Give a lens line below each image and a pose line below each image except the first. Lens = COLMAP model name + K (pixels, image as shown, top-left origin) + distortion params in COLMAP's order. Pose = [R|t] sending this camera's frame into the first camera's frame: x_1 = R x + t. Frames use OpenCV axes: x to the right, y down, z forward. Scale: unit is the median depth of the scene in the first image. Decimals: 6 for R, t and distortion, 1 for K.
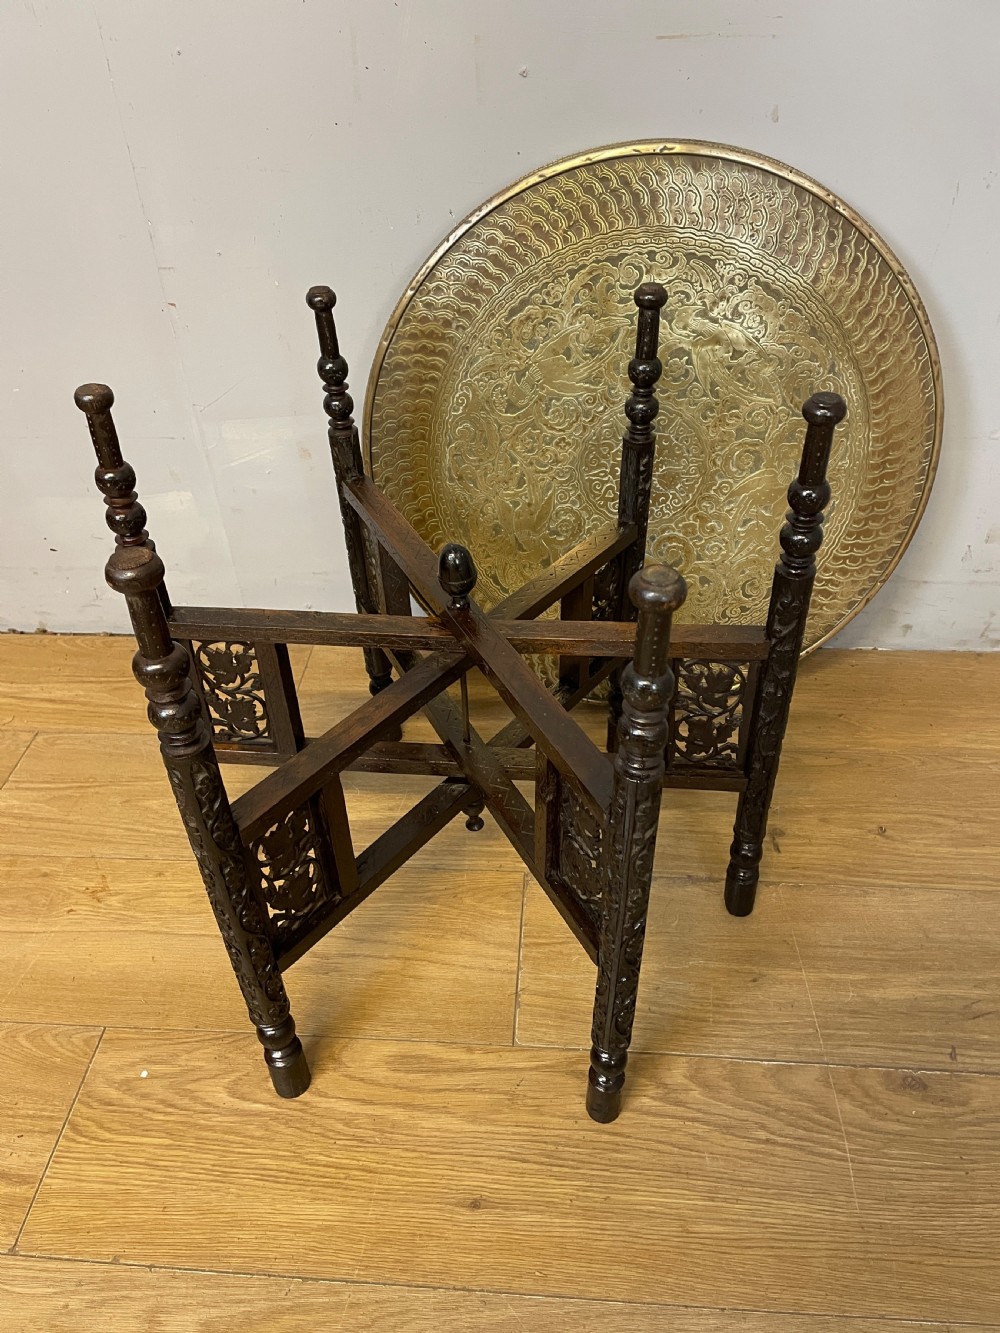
lens RADIAL K [[1014.1, 0, 491.1], [0, 1014.1, 671.0], [0, 0, 1]] dist [0.090133, -0.116576]
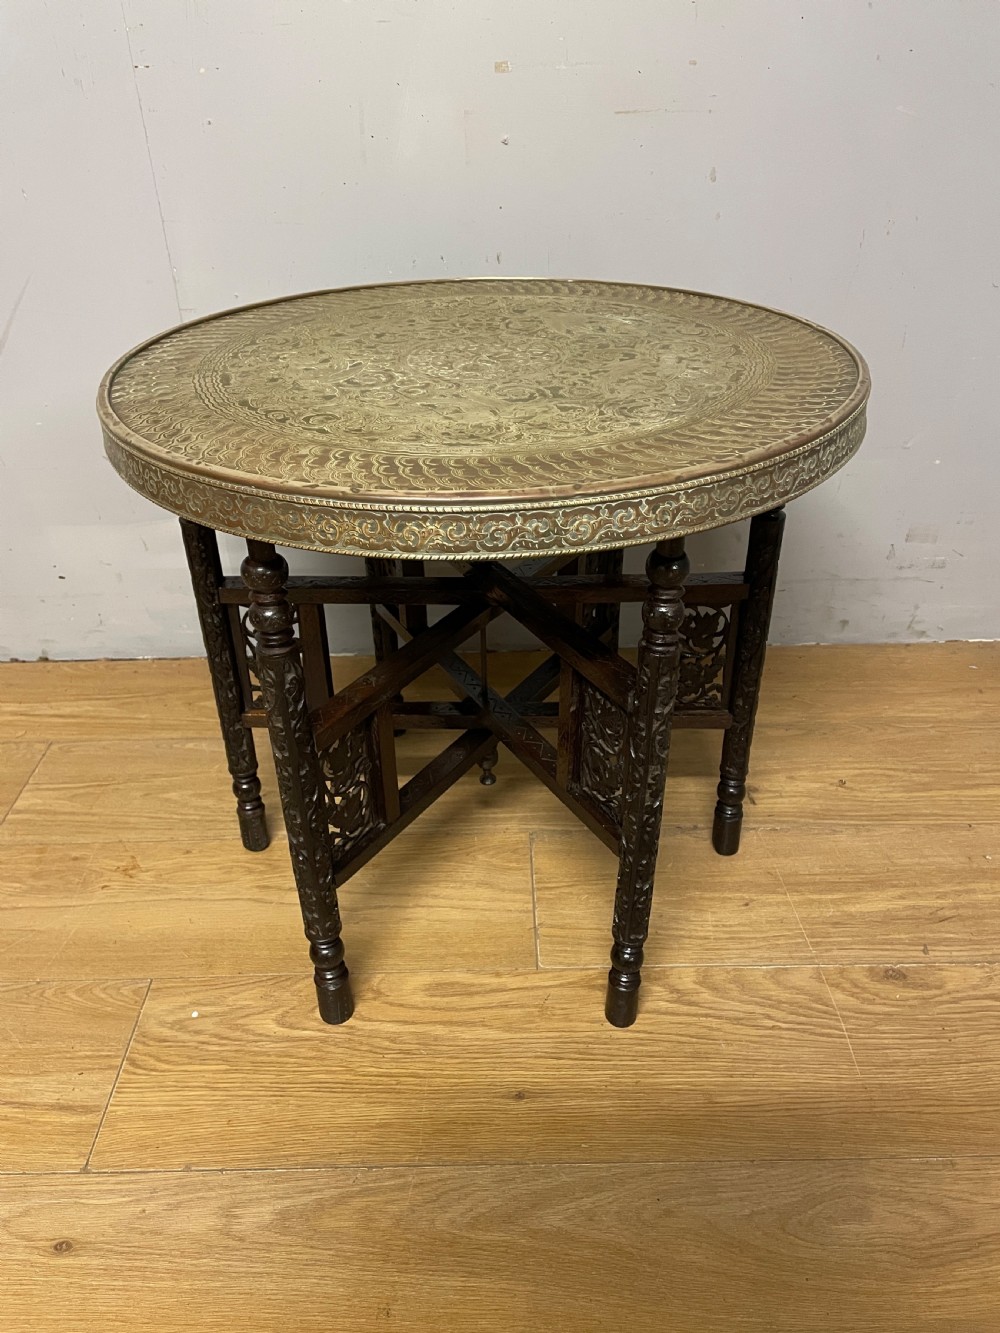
lens RADIAL K [[1014.1, 0, 493.1], [0, 1014.1, 665.8], [0, 0, 1]] dist [0.090133, -0.116576]
pose [[0.996173, -0.032423, 0.081169, -0.104193], [0.041450, 0.992829, -0.112123, 0.165040], [-0.076951, 0.115058, 0.990374, -0.115819]]
